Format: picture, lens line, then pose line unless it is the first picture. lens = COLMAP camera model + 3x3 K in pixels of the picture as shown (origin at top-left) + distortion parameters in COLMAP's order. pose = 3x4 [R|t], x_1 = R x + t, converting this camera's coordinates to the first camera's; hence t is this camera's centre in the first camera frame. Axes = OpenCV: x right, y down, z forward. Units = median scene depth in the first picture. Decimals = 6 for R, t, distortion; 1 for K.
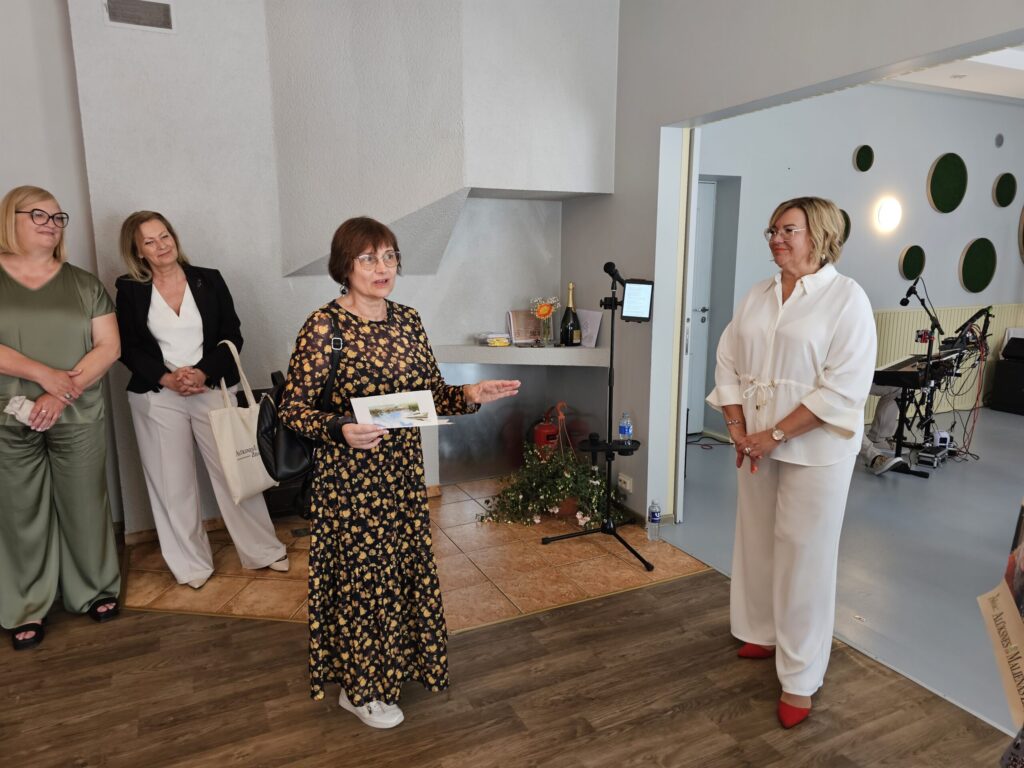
lens RADIAL K [[665.8, 0, 512.1], [0, 665.8, 396.7], [0, 0, 1]] dist [0.001535, 0.000733]
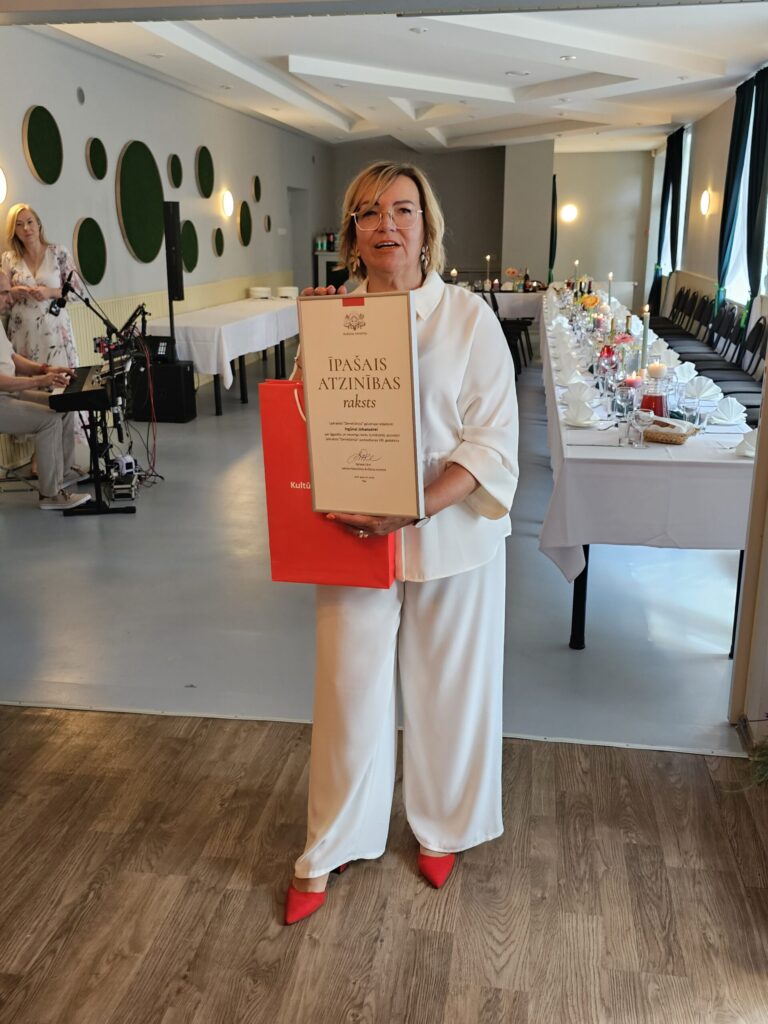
lens RADIAL K [[942.1, 0, 384.0], [0, 942.1, 512.0], [0, 0, 1]] dist [0.012728, 0.004304]
pose [[0.549921, -0.227859, 0.803534, -0.159402], [0.158808, 0.973042, 0.167242, -0.028415], [-0.819980, 0.035638, 0.571282, 0.062465]]
